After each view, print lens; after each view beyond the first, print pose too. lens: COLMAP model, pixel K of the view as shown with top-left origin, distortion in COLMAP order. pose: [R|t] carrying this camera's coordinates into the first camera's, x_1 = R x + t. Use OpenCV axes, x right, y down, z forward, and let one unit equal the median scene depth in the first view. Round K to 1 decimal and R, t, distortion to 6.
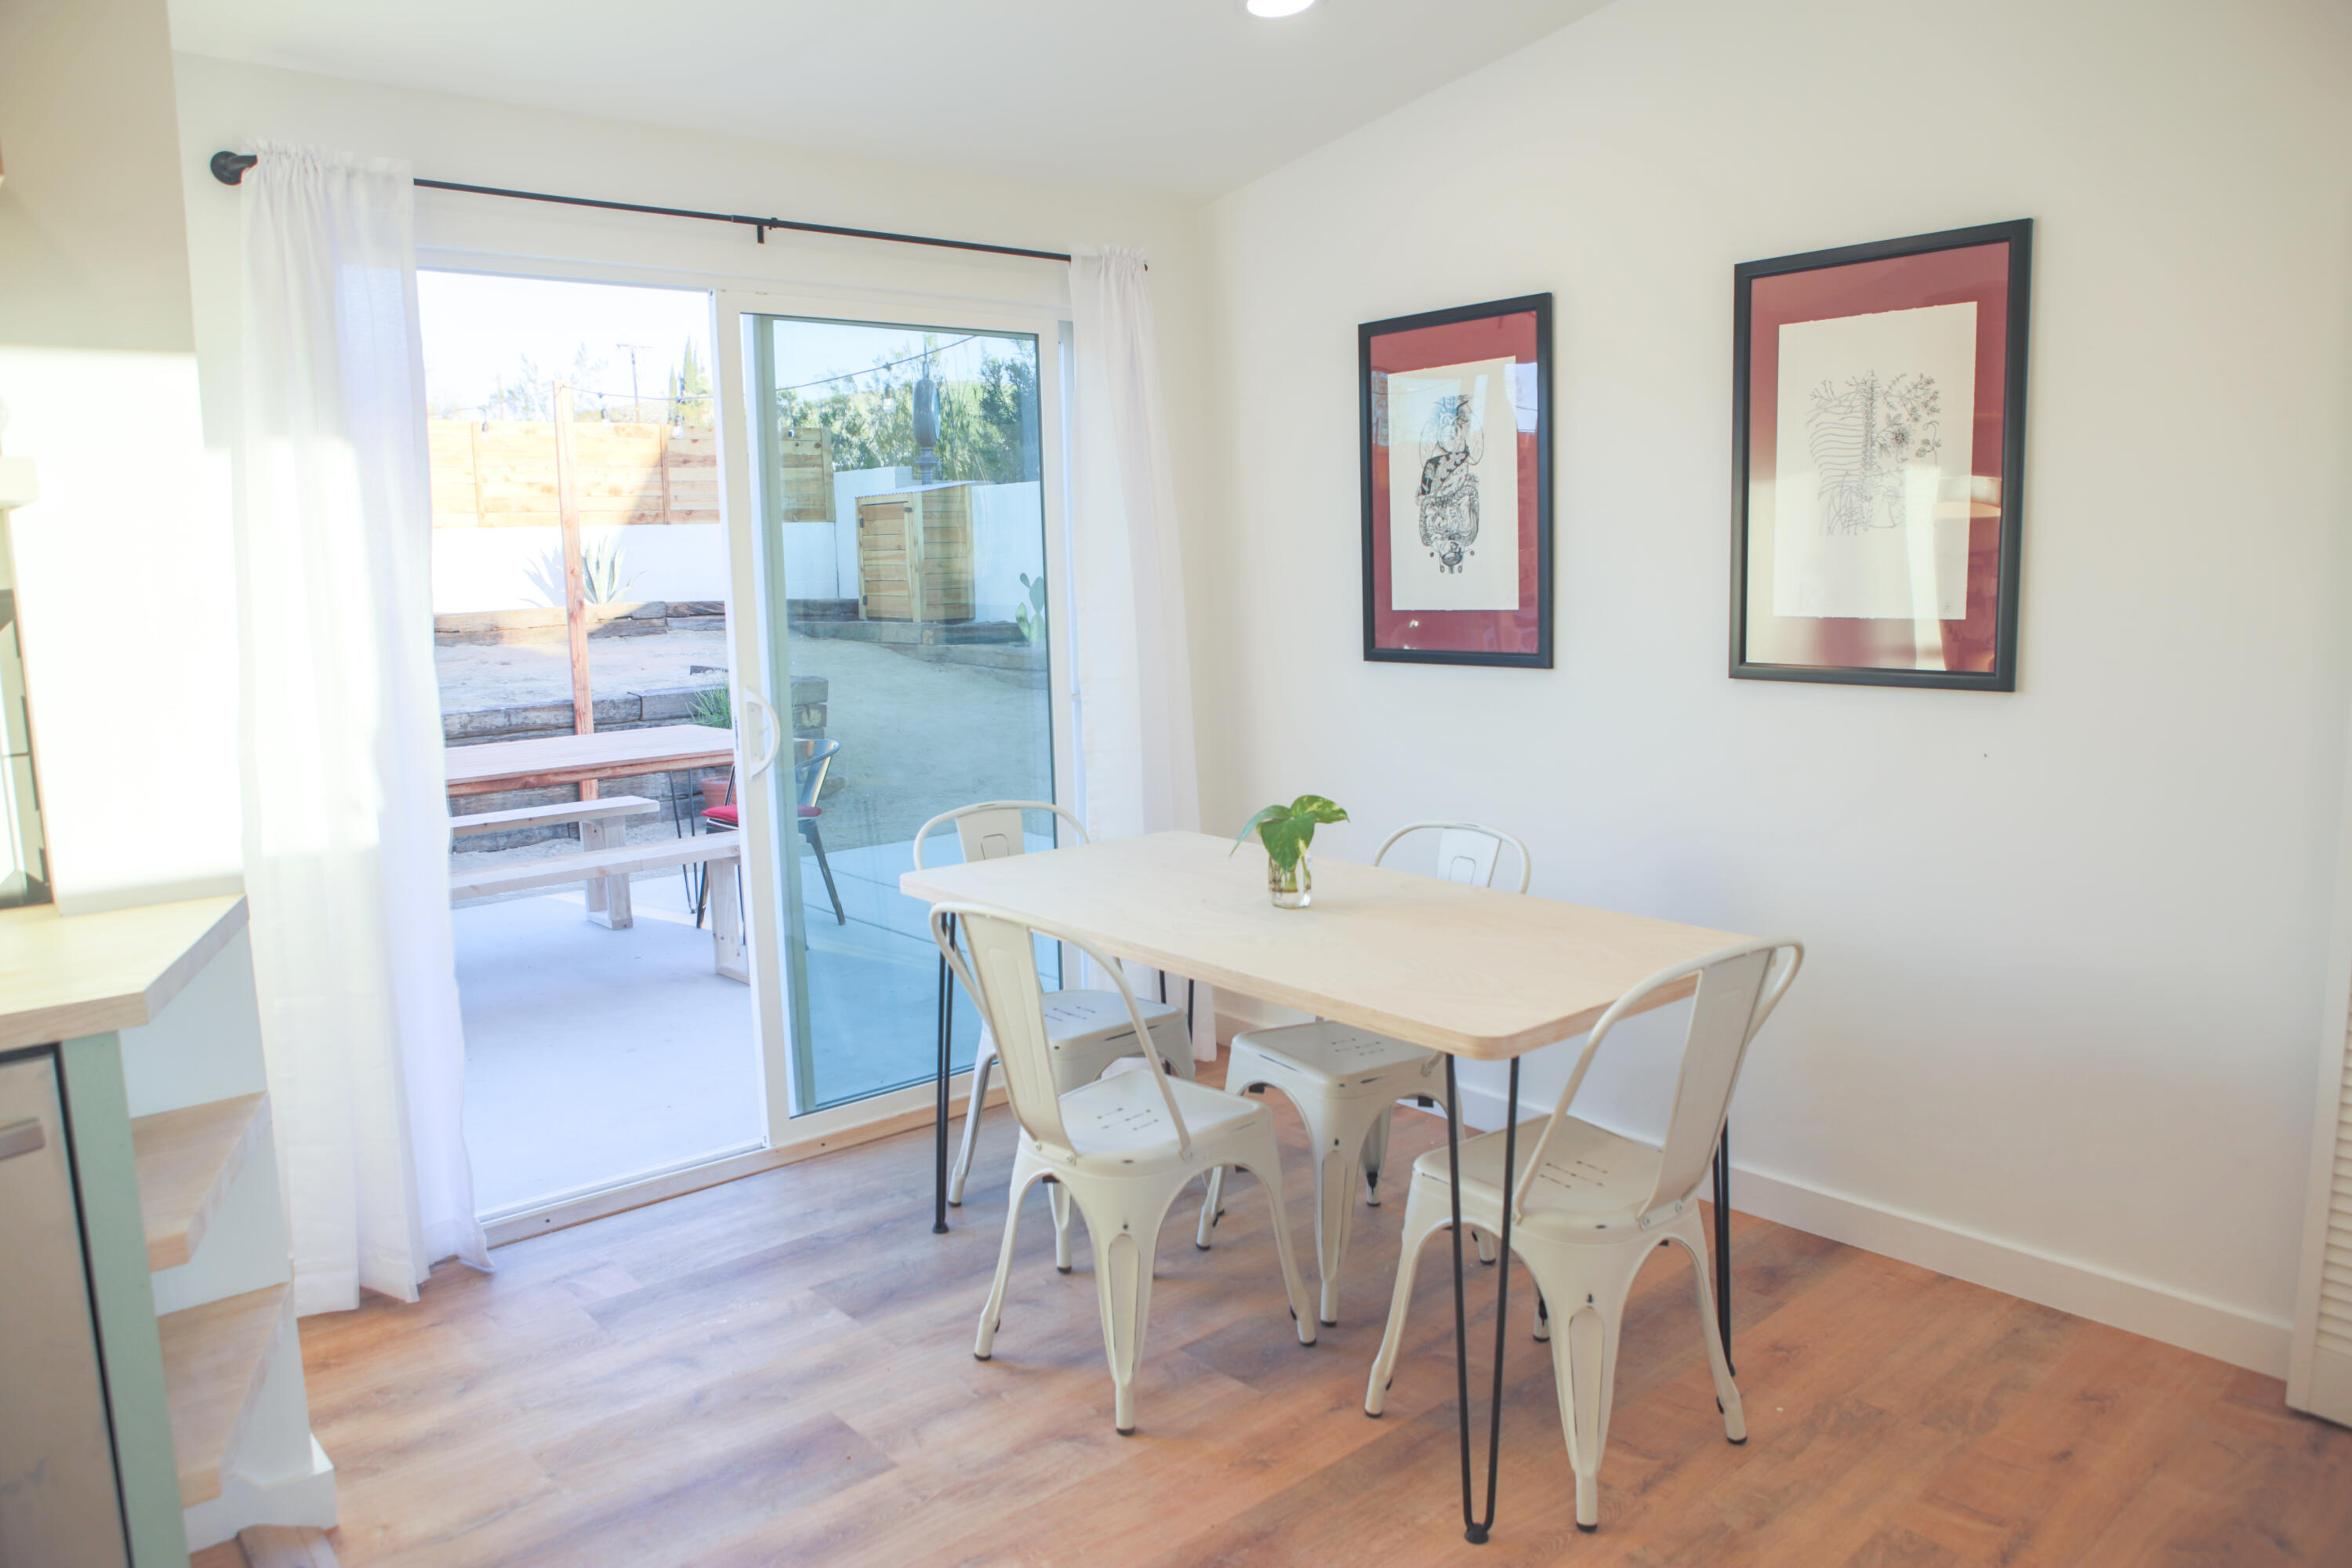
lens RADIAL K [[1601.2, 0, 1180.8], [0, 1601.2, 787.3], [0, 0, 1]] dist [-0.064450, 0.001597]
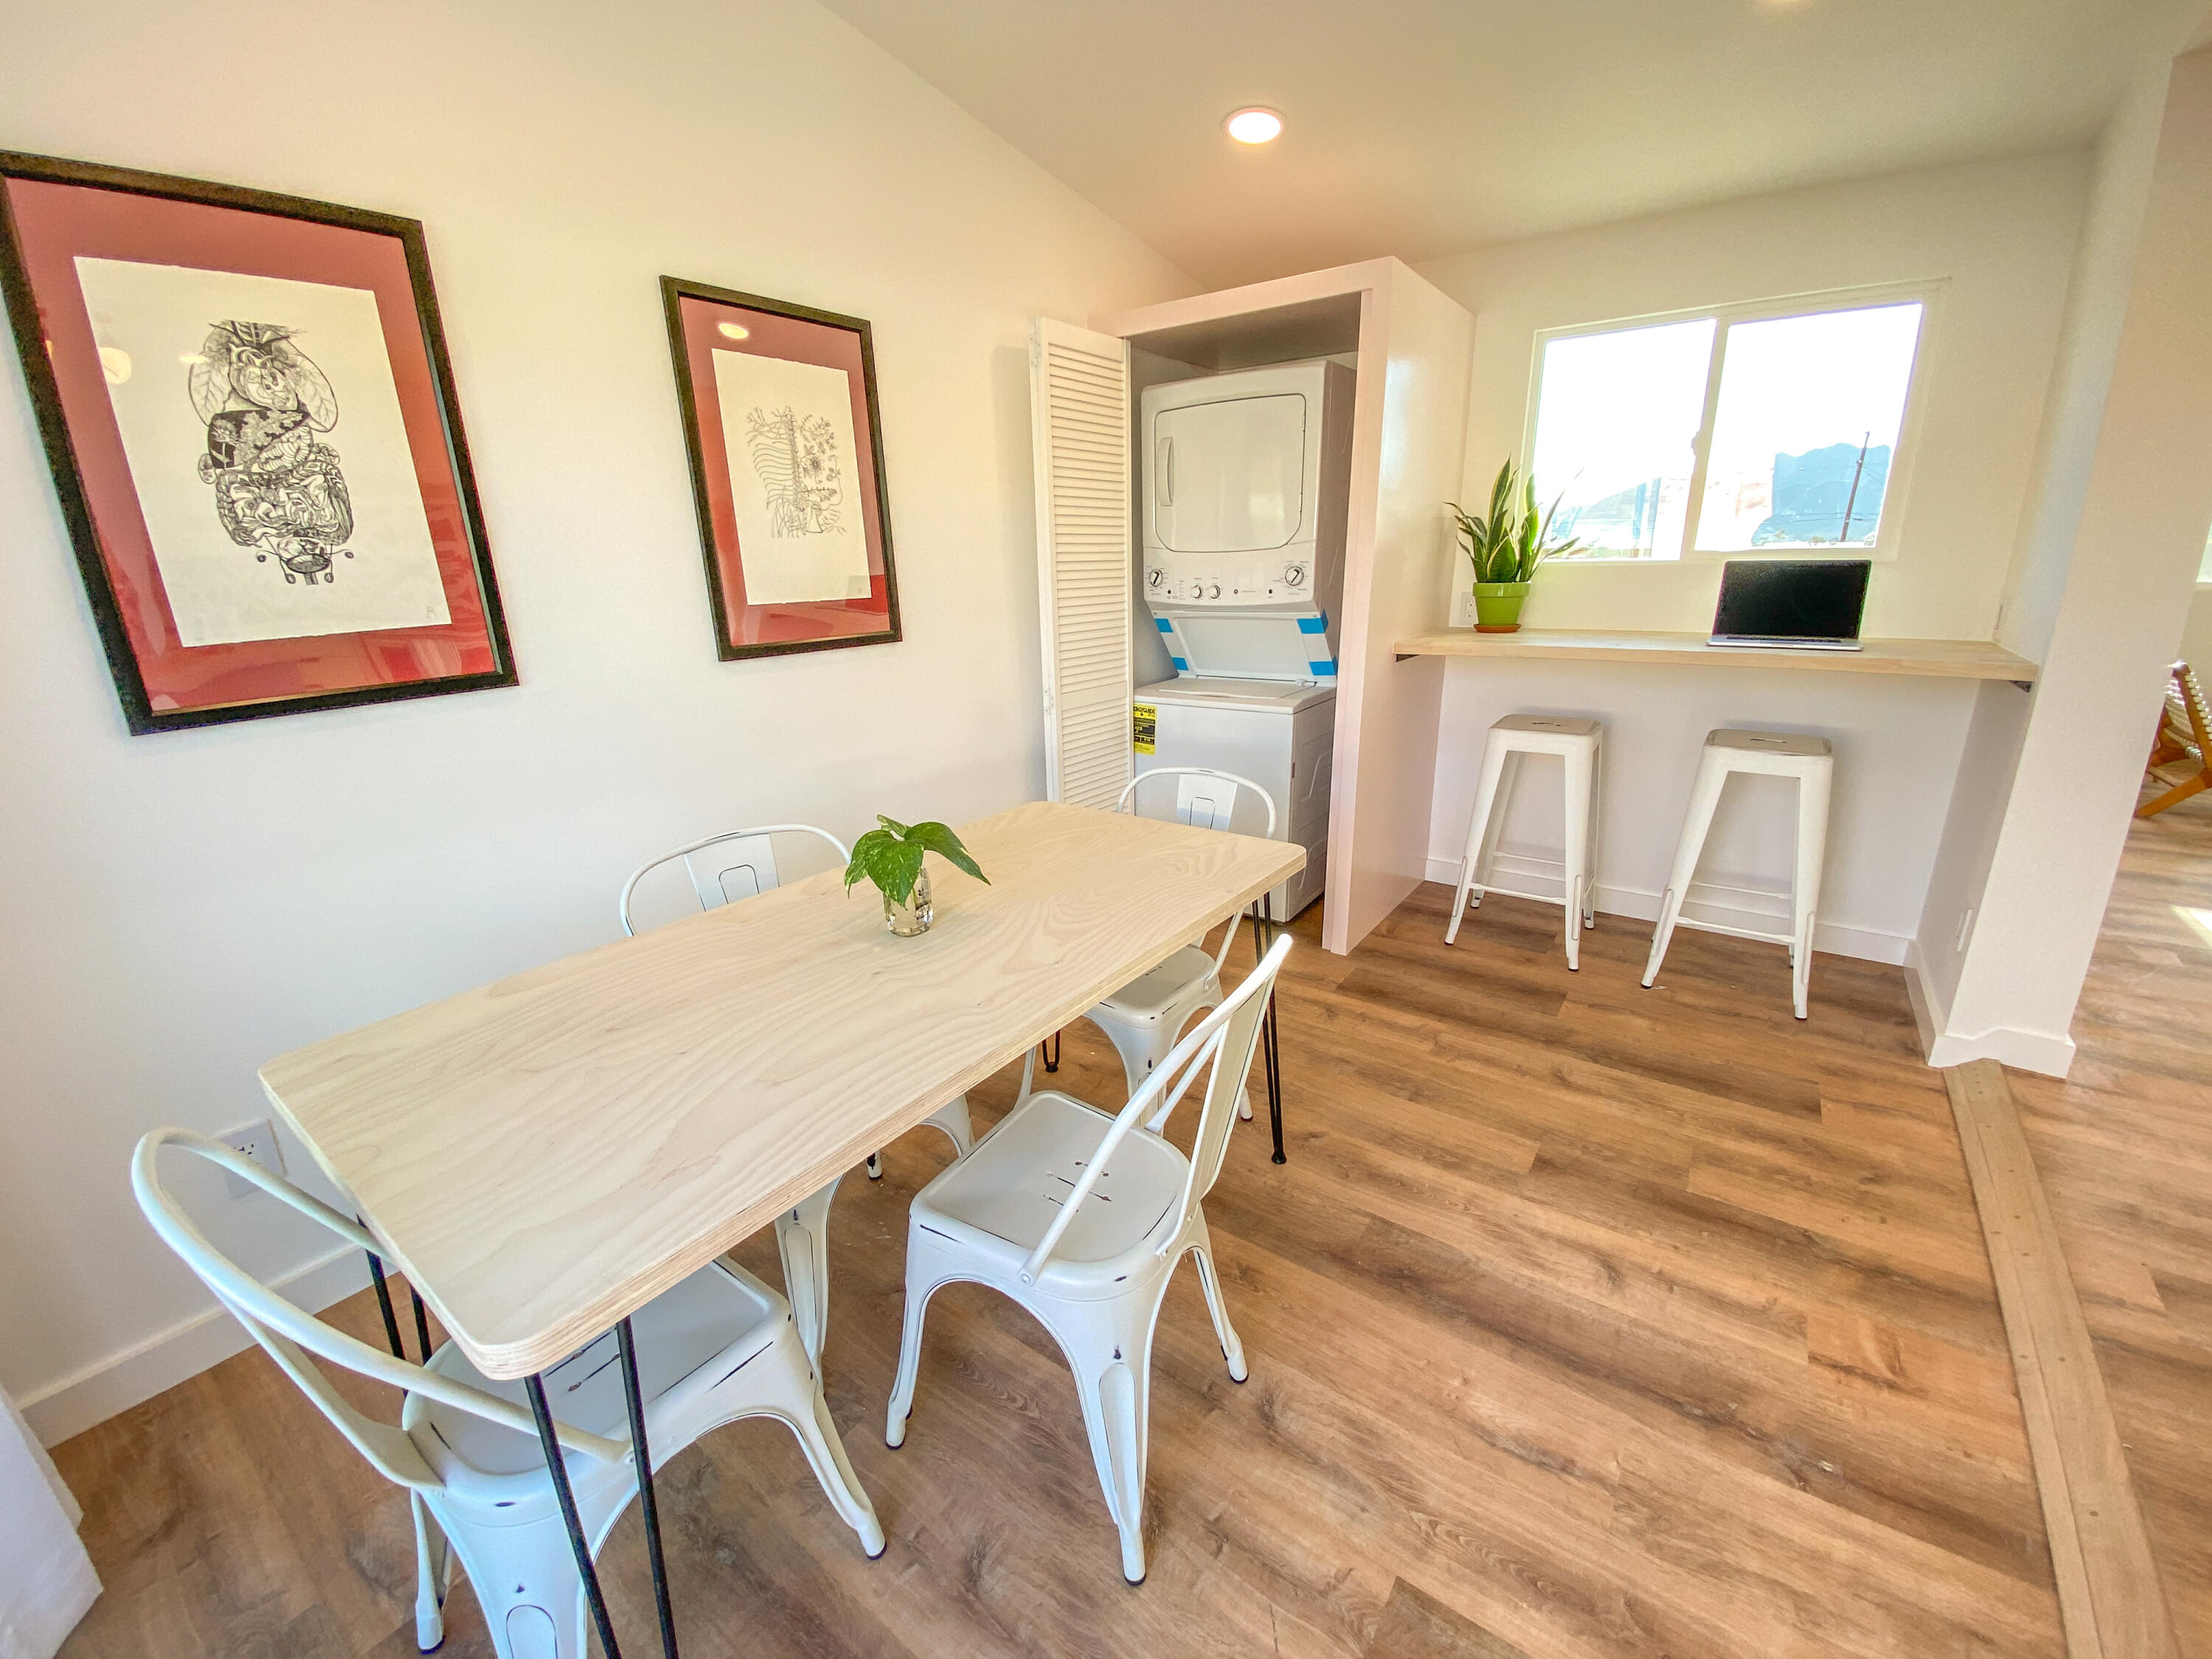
lens RADIAL K [[893.4, 0, 1095.8], [0, 893.4, 838.4], [0, 0, 1]] dist [0.000248, -0.014559]
pose [[-0.224817, -0.259141, 0.939310, -0.404815], [0.179659, 0.936436, 0.301348, -0.103125], [-0.957695, 0.236504, -0.163970, 0.940263]]
